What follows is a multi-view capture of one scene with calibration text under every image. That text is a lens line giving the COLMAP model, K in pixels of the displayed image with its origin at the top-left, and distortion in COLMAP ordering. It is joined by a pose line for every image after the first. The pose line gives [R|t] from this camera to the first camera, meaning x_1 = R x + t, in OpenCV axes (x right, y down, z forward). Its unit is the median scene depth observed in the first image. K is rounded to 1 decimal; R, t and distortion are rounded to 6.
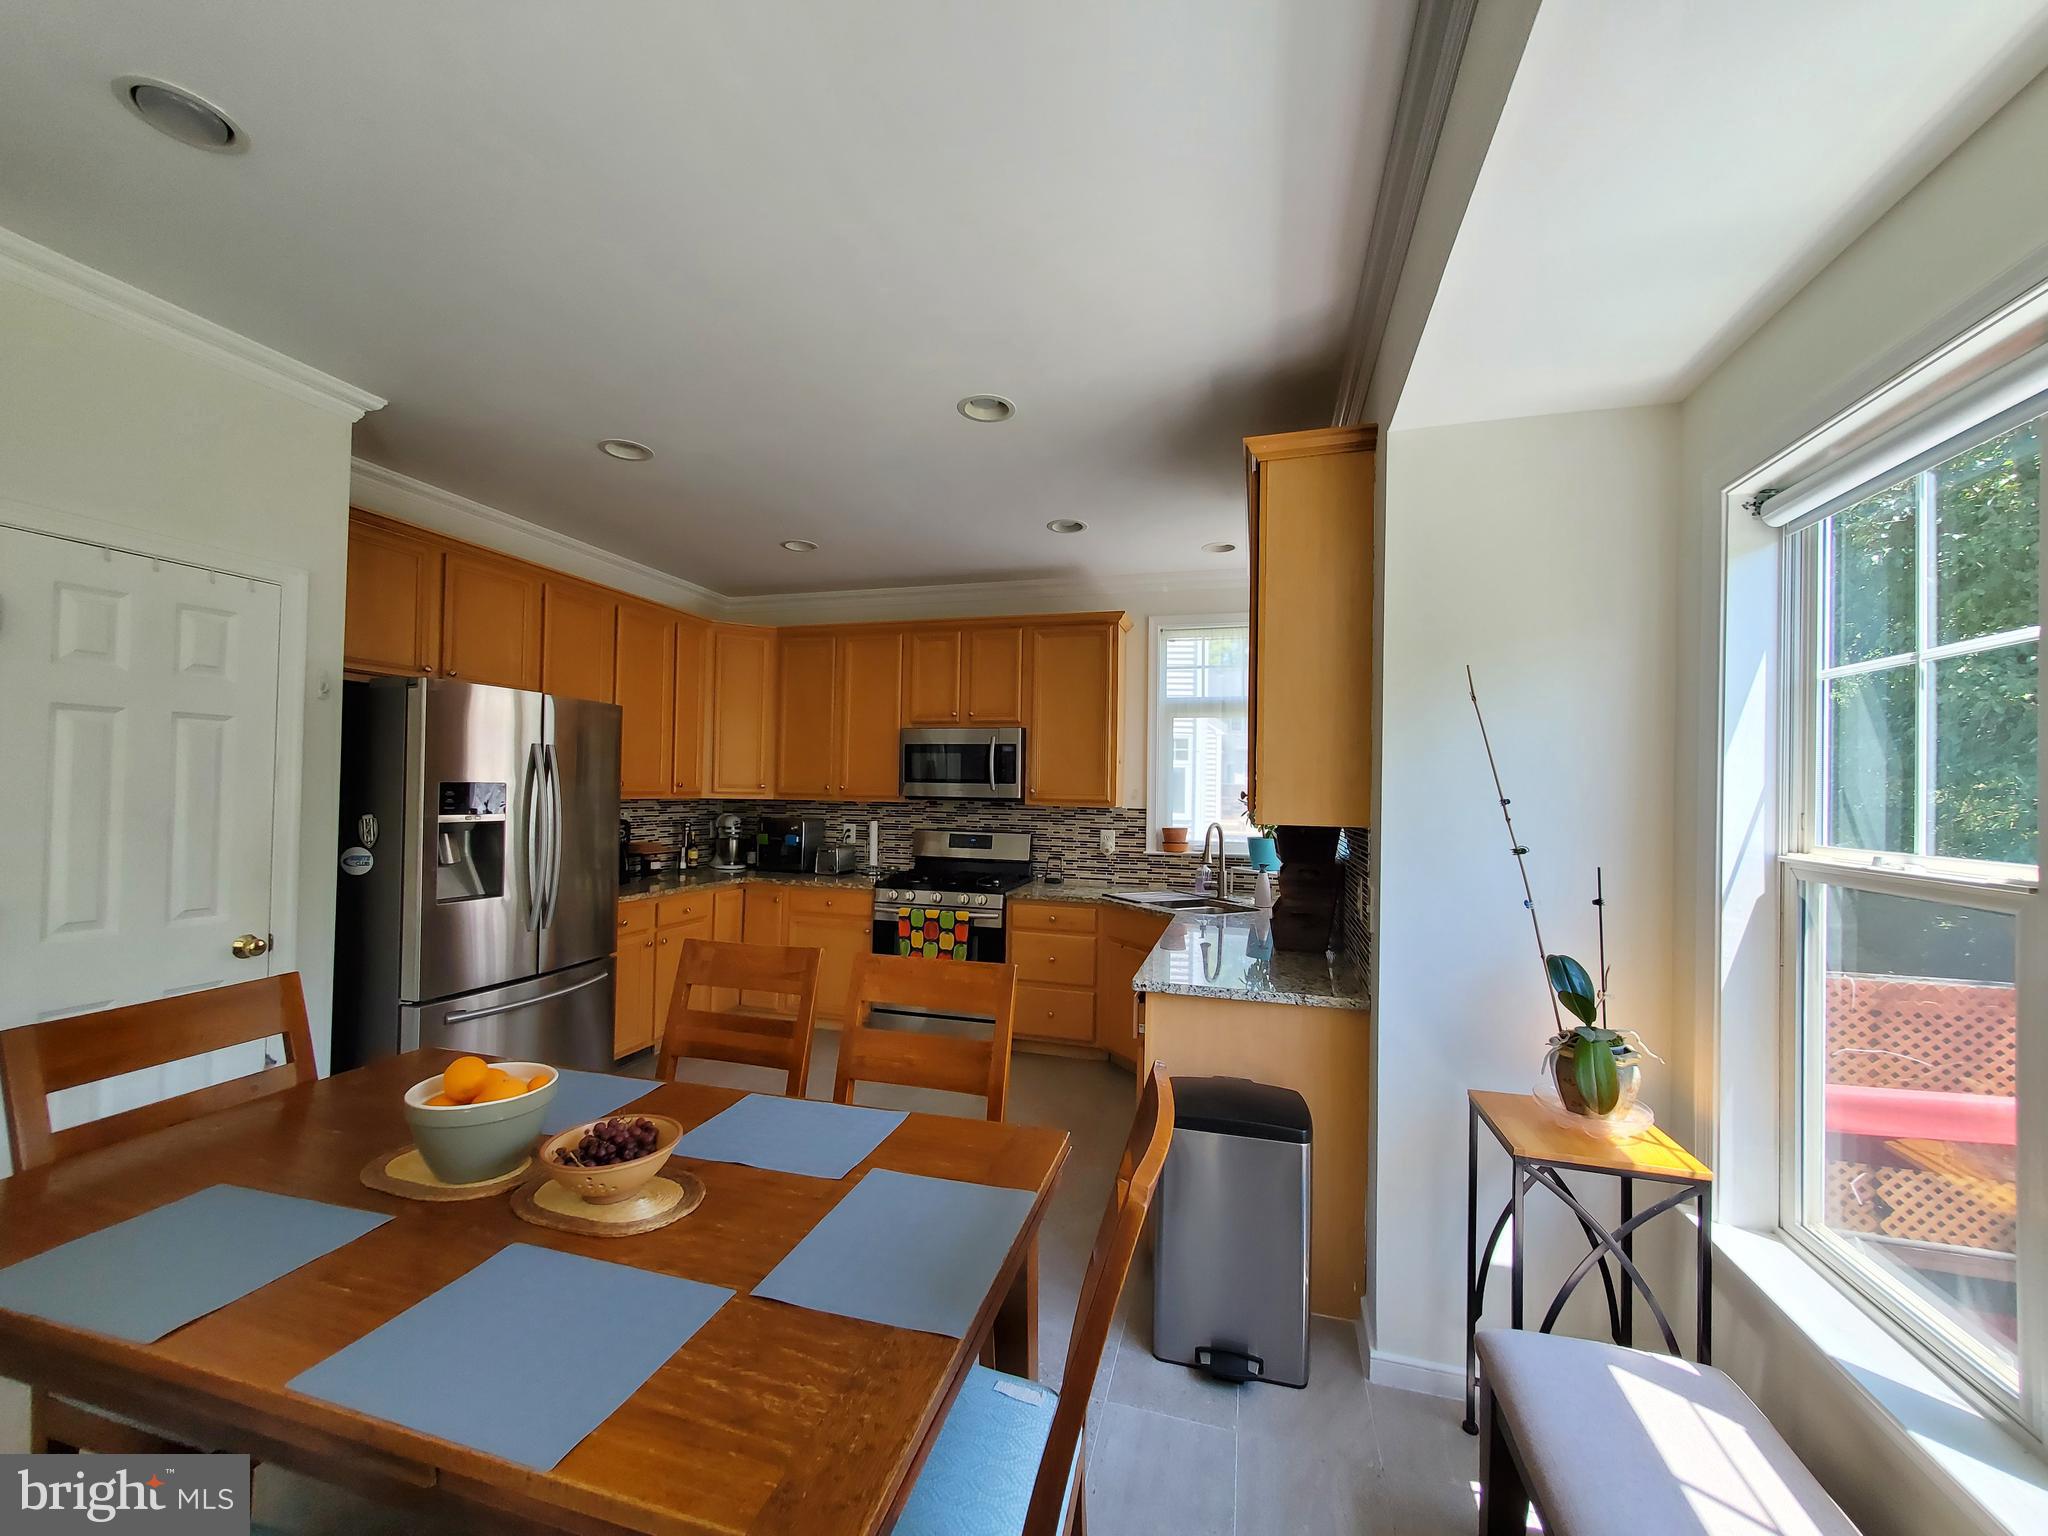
lens RADIAL K [[807.9, 0, 1027.3], [0, 807.9, 781.4], [0, 0, 1]] dist [0.000655, -0.000640]
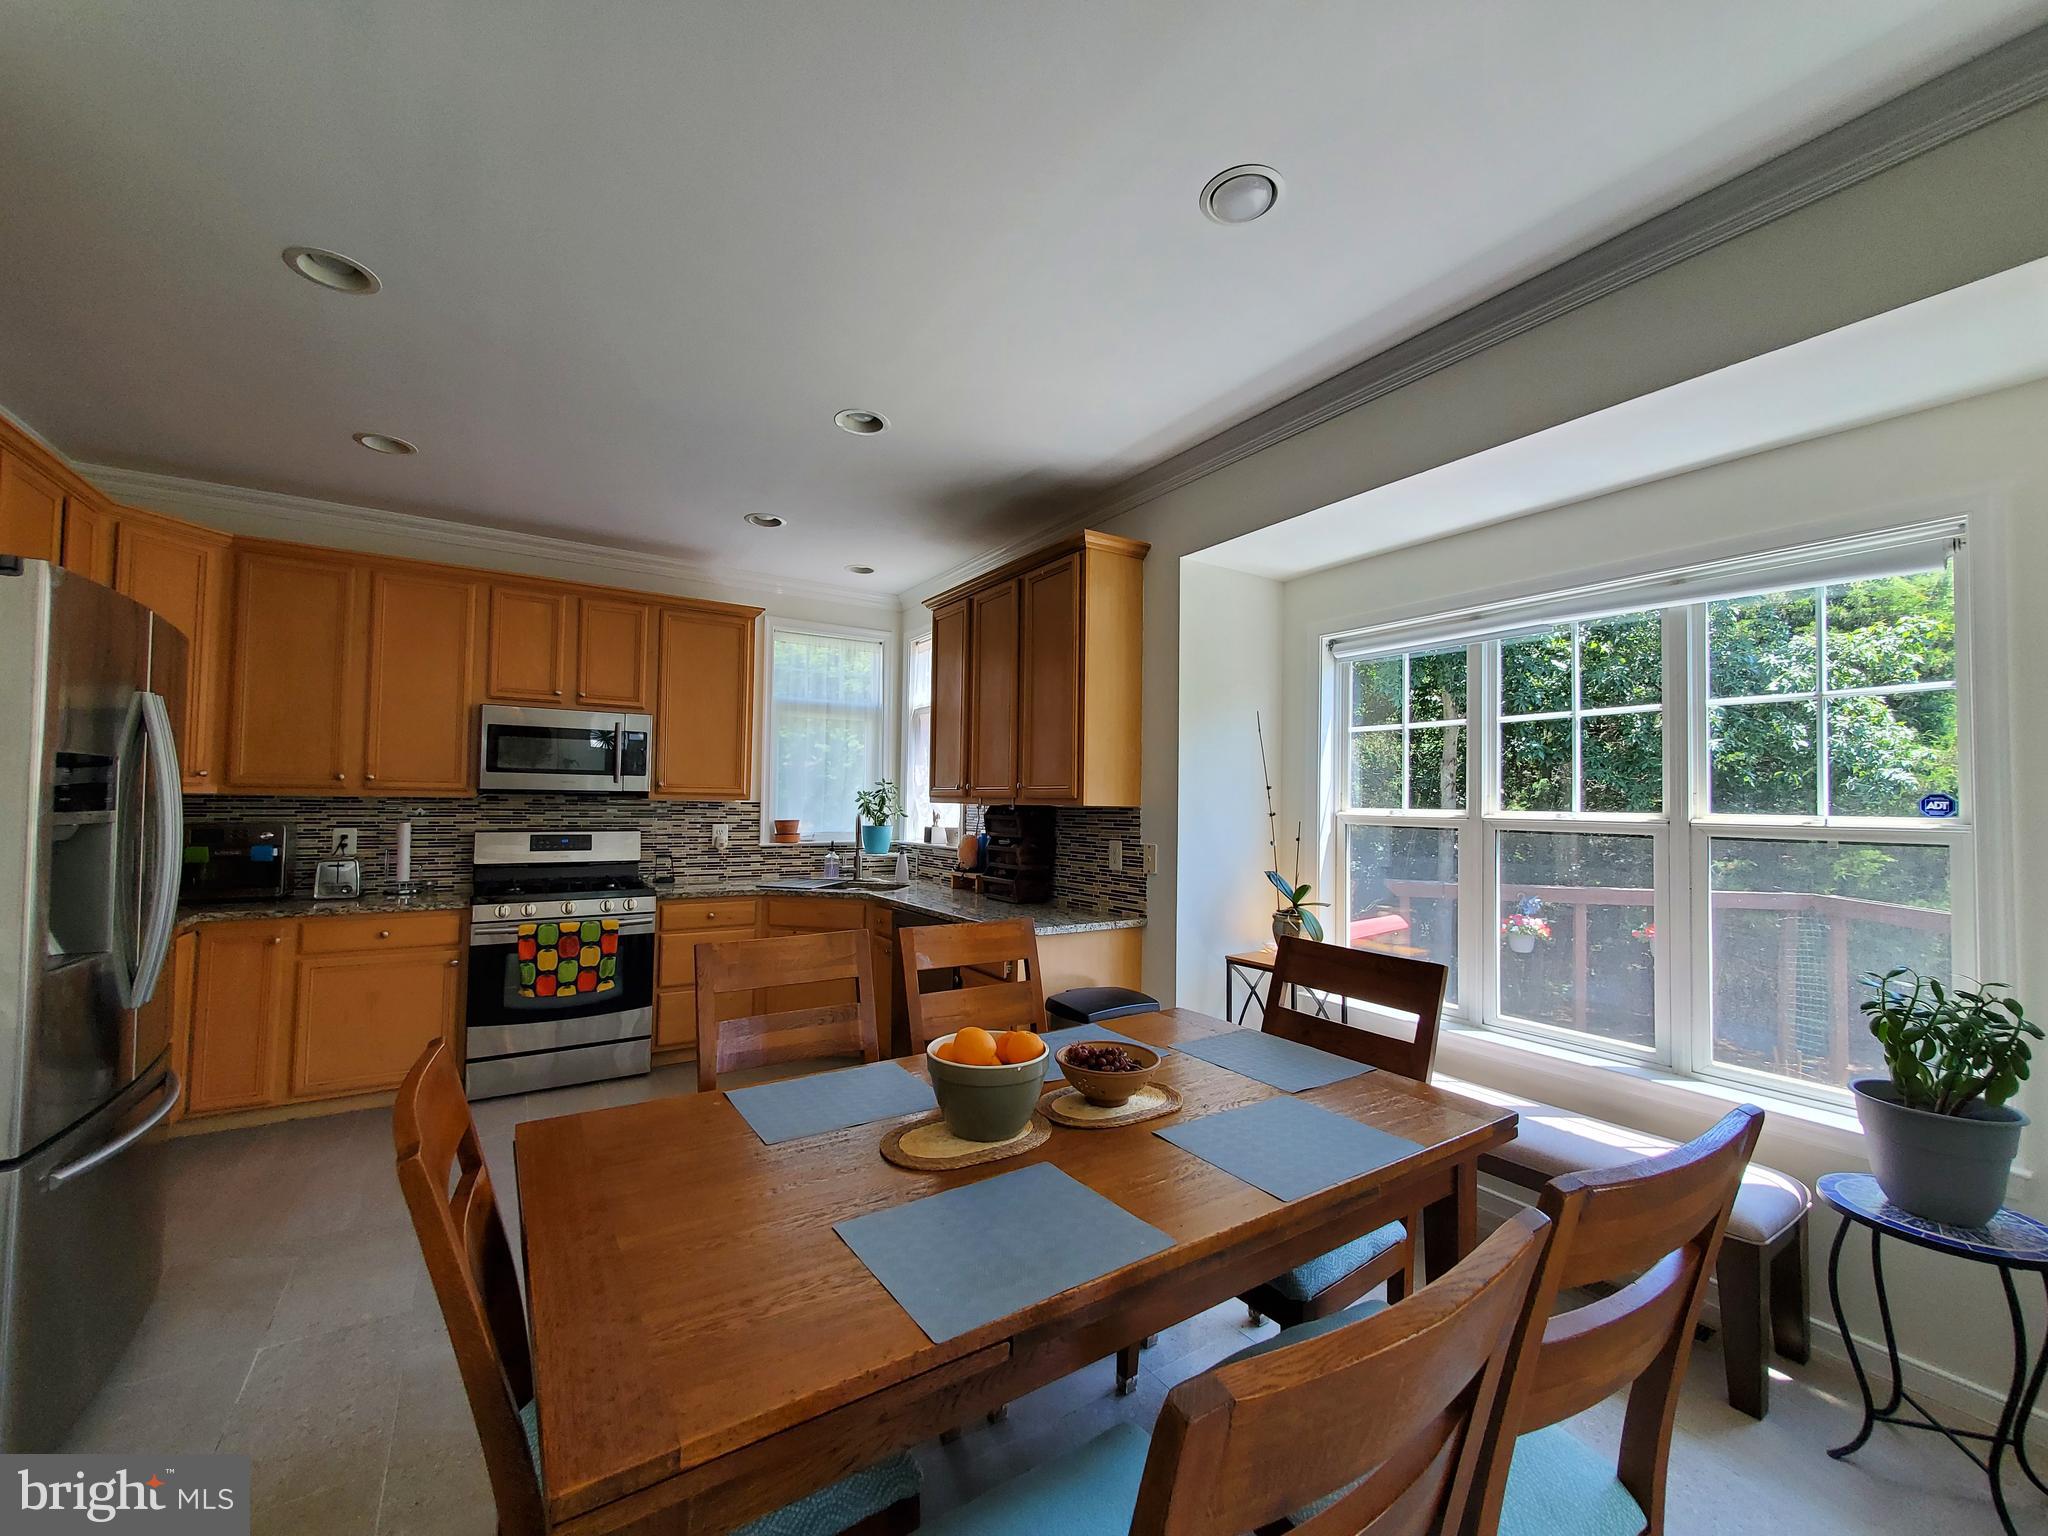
lens RADIAL K [[807.9, 0, 1022.2], [0, 807.9, 775.6], [0, 0, 1]] dist [0.000655, -0.000640]
pose [[0.661209, 0.016137, 0.750028, -0.413248], [-0.010538, 0.999870, -0.012223, 0.009359], [-0.750128, 0.000178, 0.661293, 0.074776]]
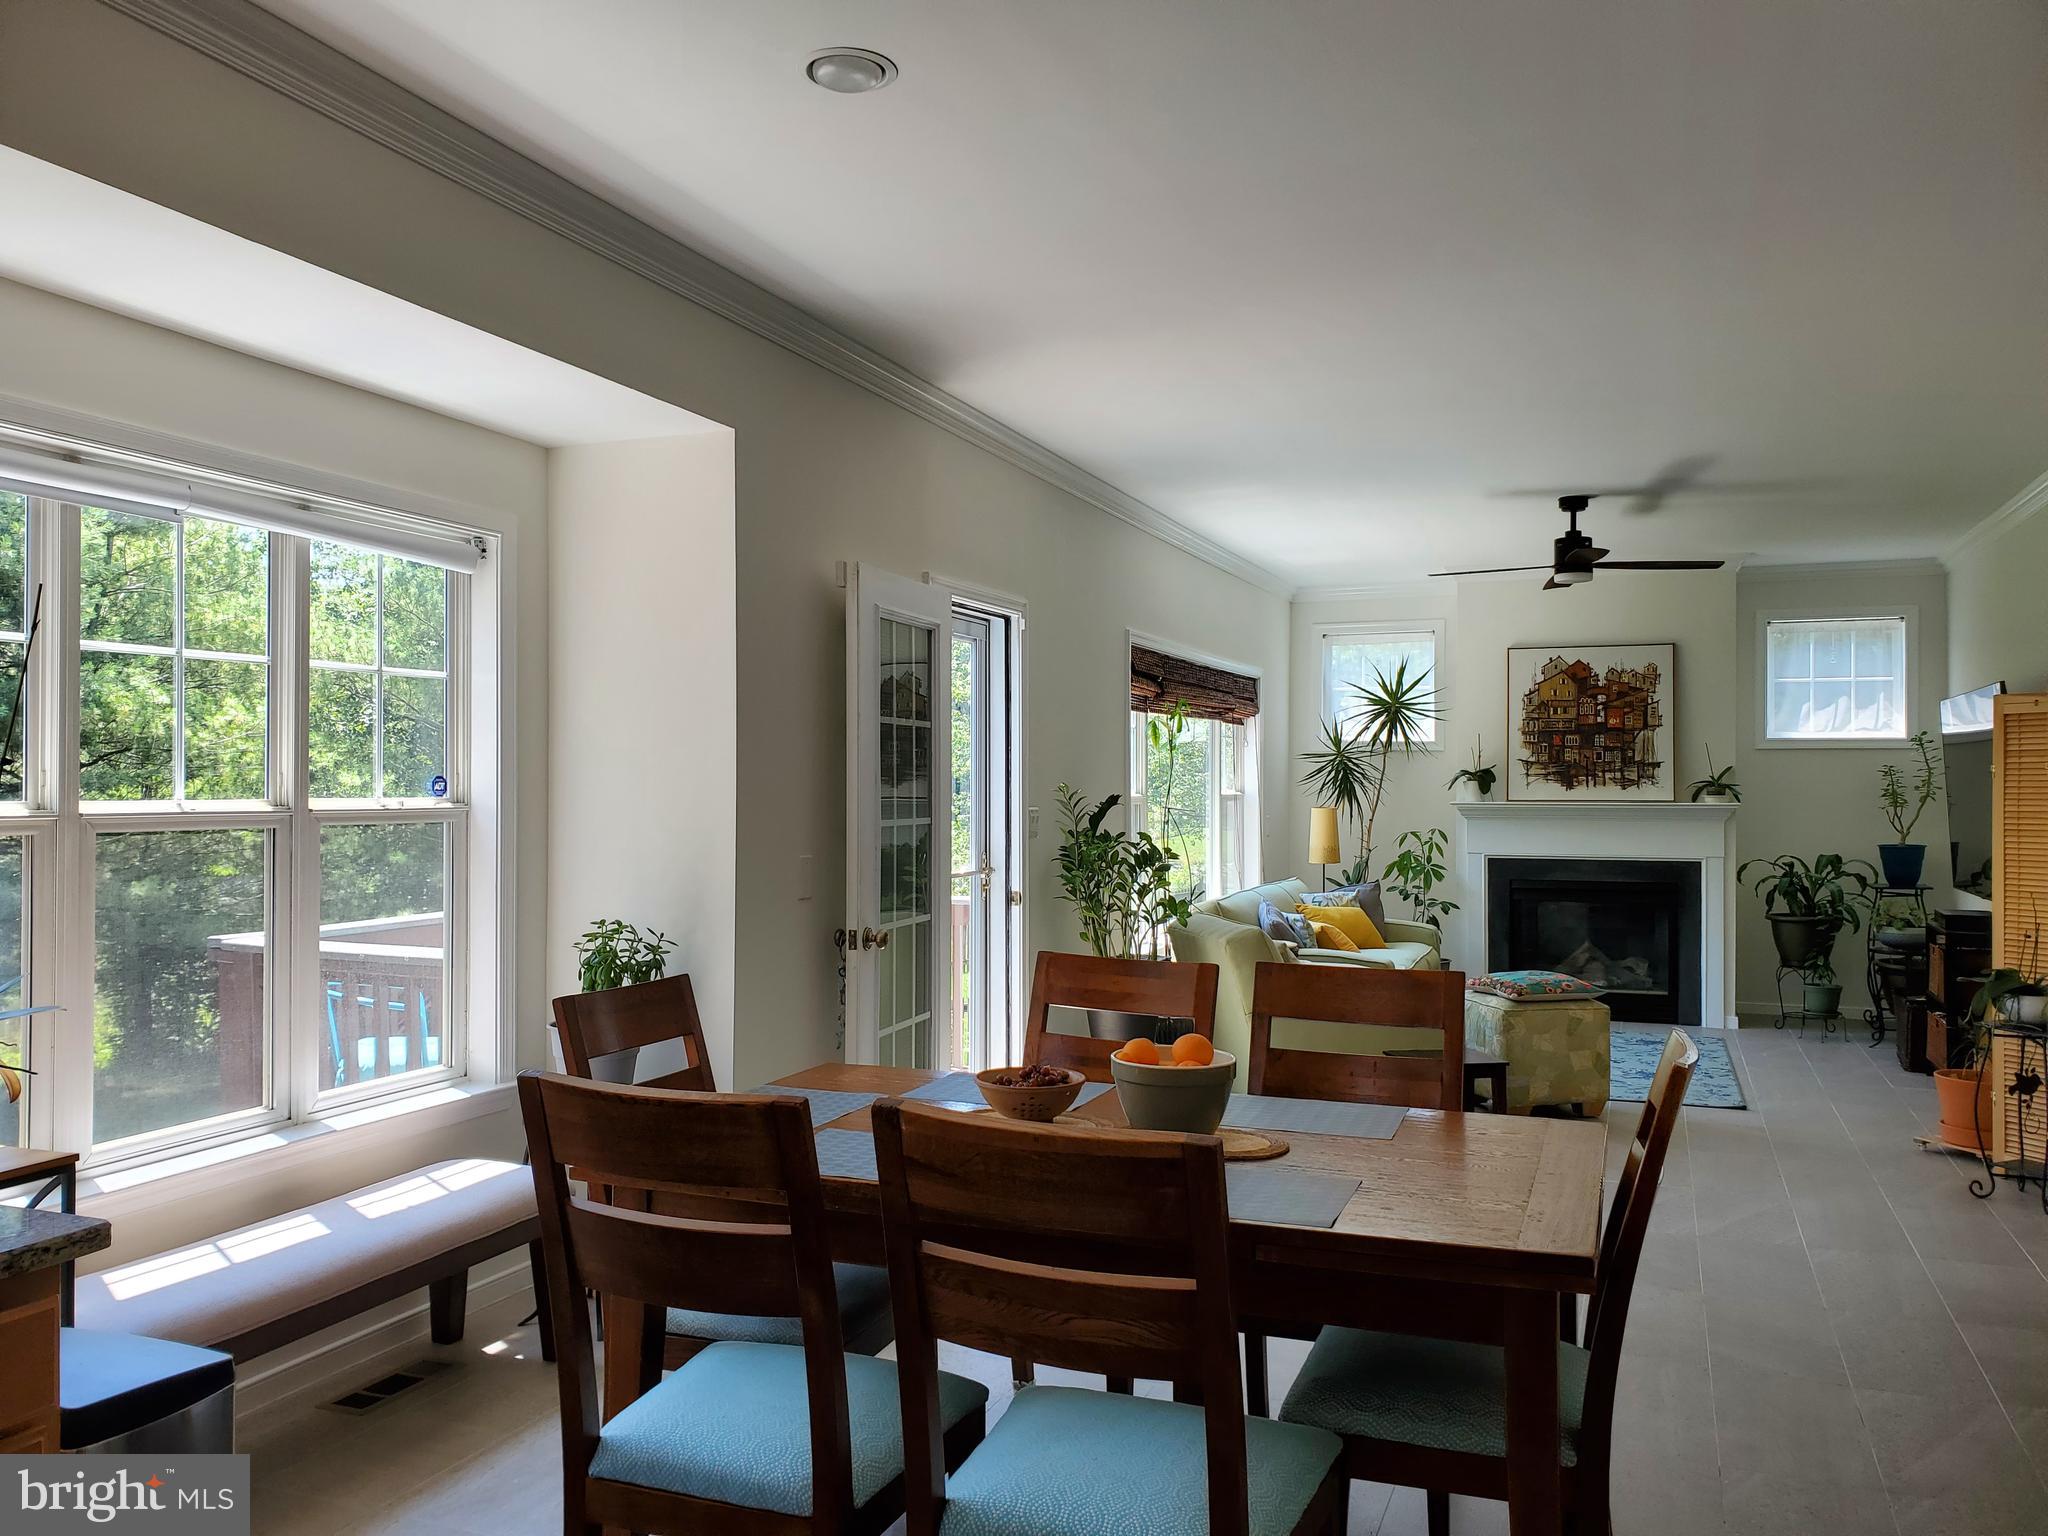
lens RADIAL K [[1576.2, 0, 1010.1], [0, 1576.2, 757.9], [0, 0, 1]] dist [0.051207, -0.015150]
pose [[-0.992749, -0.018826, 0.118726, -0.201854], [-0.021997, 0.999434, -0.025458, 0.014320], [-0.118179, -0.027885, -0.992601, 0.866207]]
